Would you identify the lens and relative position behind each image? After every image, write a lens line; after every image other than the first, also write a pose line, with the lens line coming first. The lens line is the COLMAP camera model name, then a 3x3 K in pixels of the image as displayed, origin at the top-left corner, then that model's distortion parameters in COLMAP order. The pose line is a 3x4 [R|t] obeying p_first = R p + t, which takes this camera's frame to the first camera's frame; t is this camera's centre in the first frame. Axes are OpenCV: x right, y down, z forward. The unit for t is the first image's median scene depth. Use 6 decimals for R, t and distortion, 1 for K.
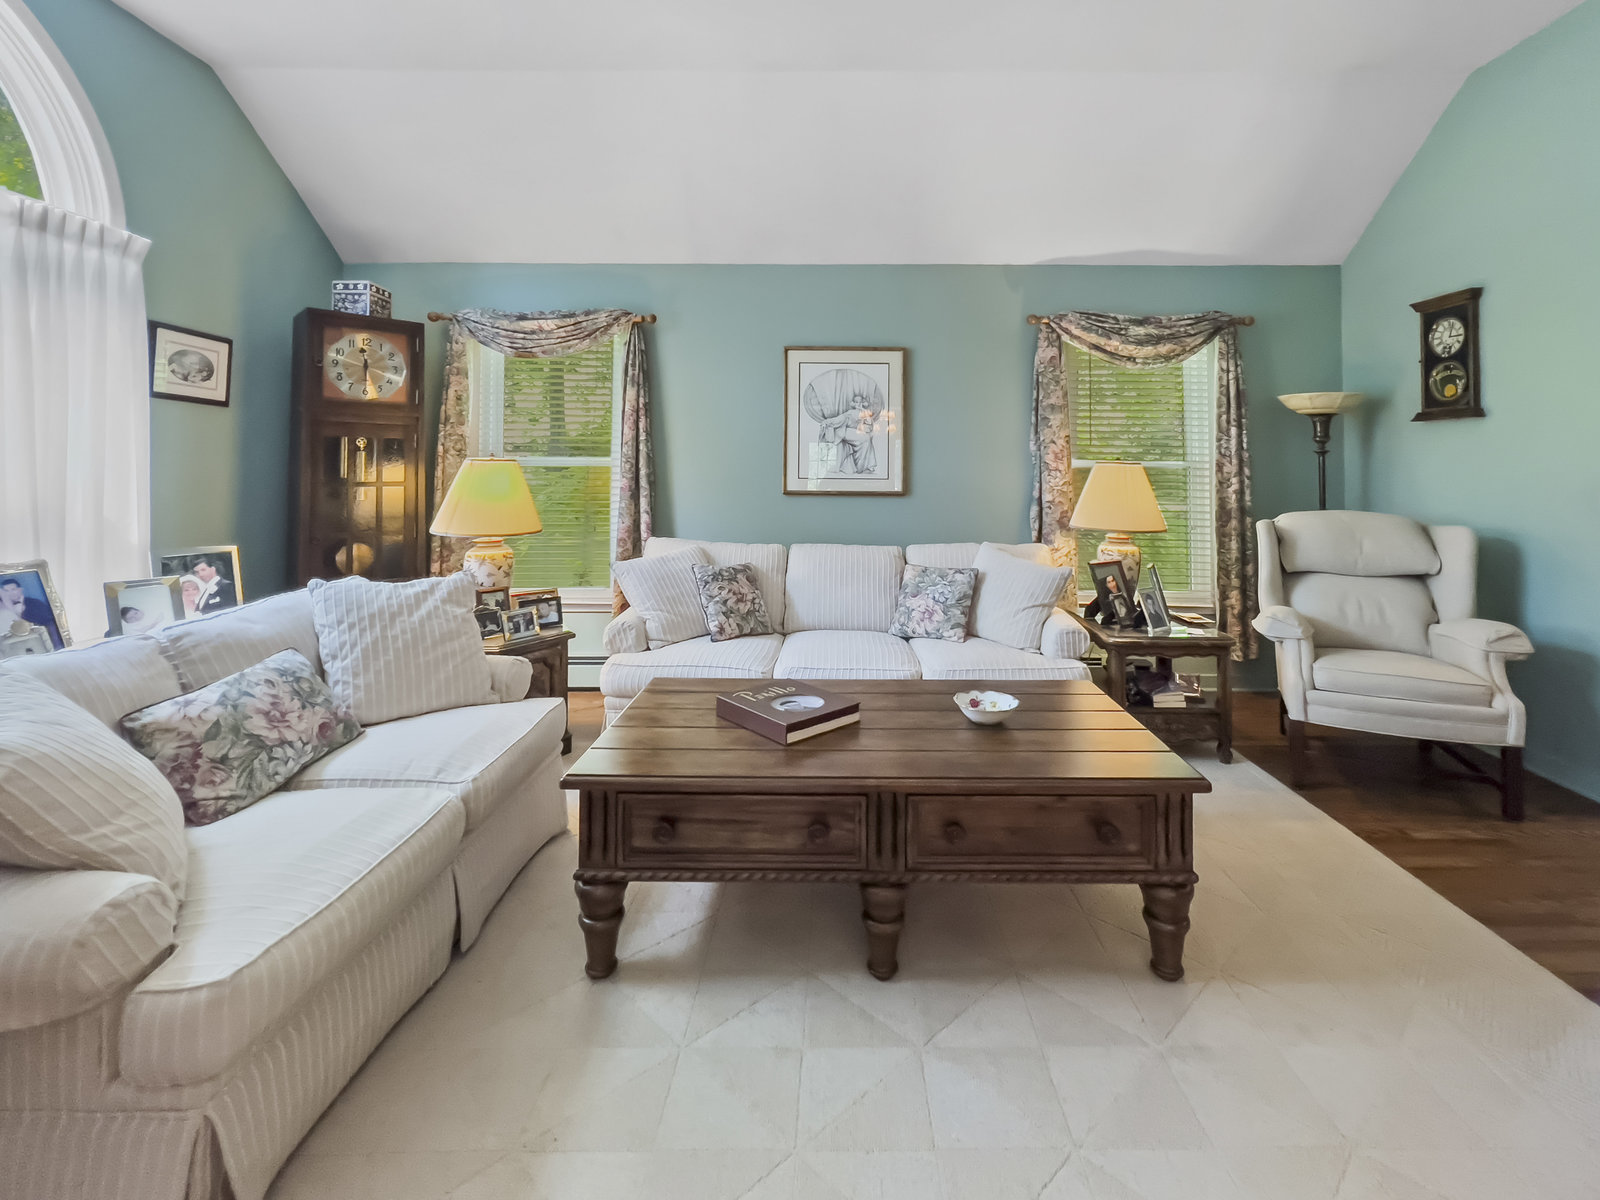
lens RADIAL K [[668.9, 0, 926.5], [0, 668.9, 474.6], [0, 0, 1]] dist [-0.001256, -0.000170]
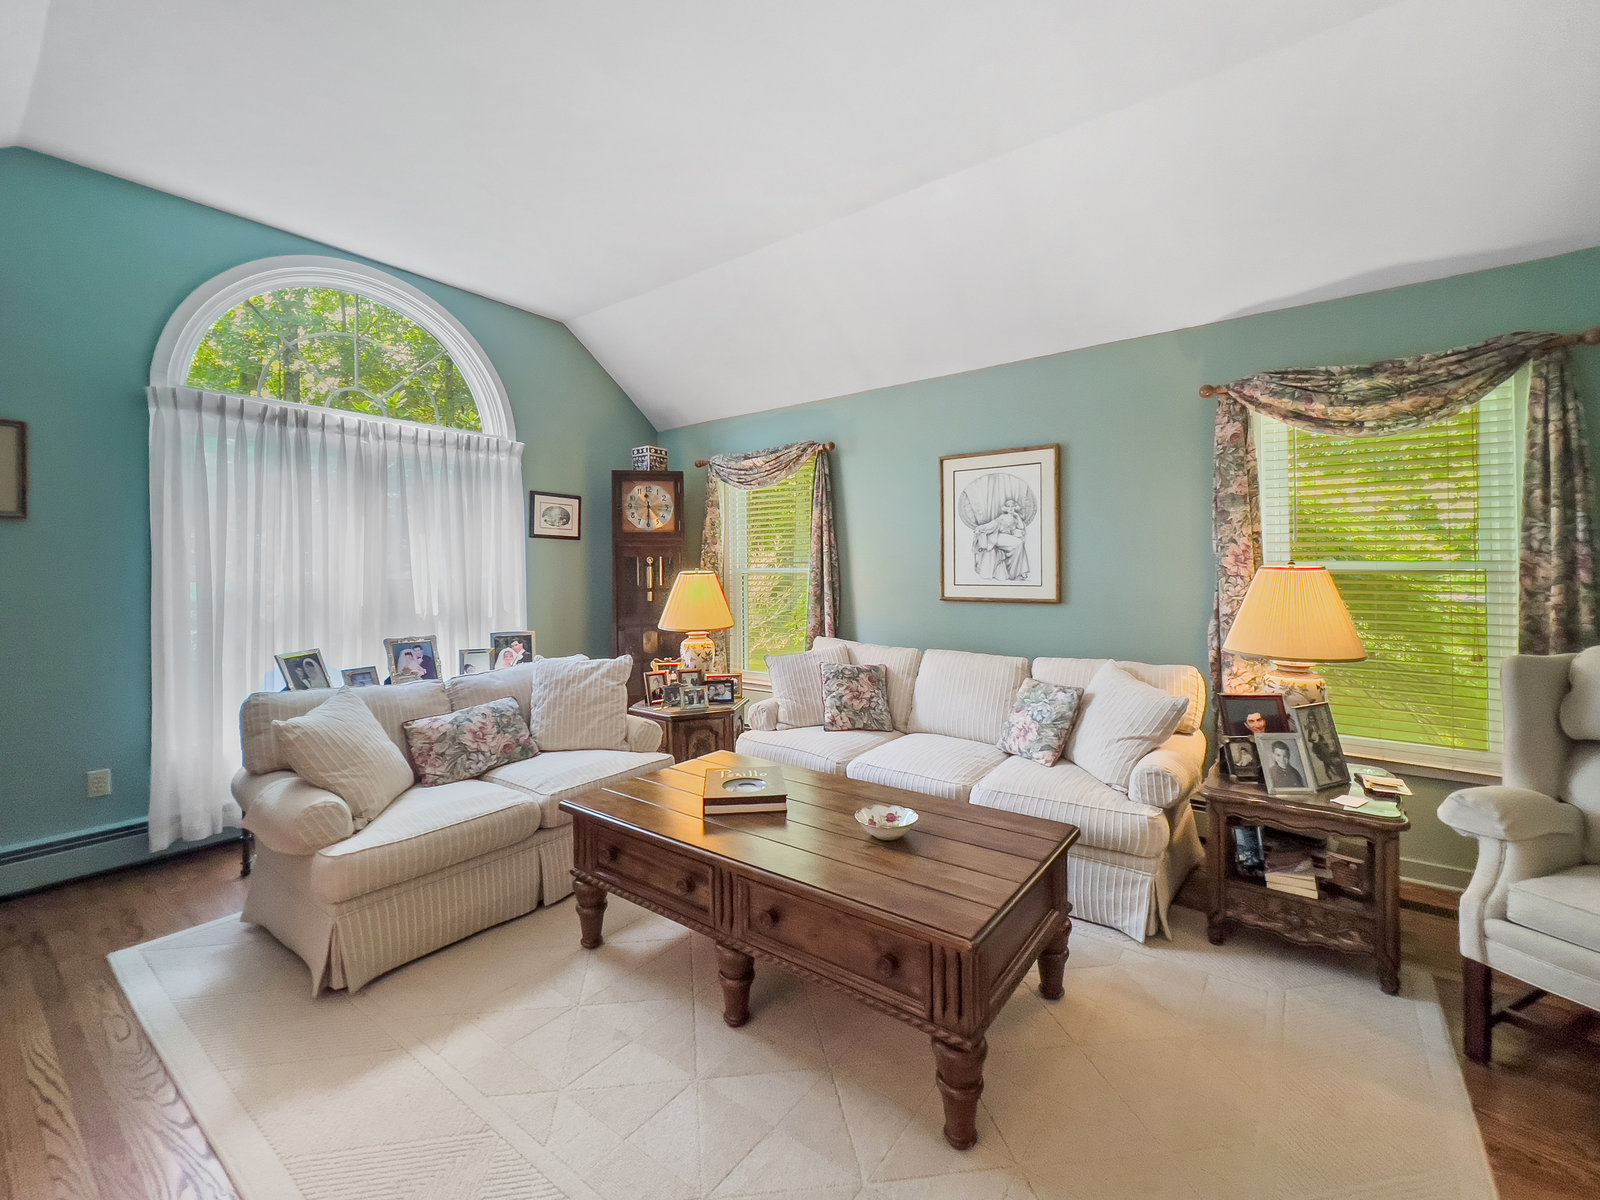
lens RADIAL K [[668.9, 0, 810.8], [0, 668.9, 589.0], [0, 0, 1]] dist [-0.001256, -0.000170]
pose [[0.808024, 0.004024, -0.589135, 0.304508], [0.009145, 0.999771, 0.019372, -0.013382], [0.589078, -0.021040, 0.807802, 0.062893]]
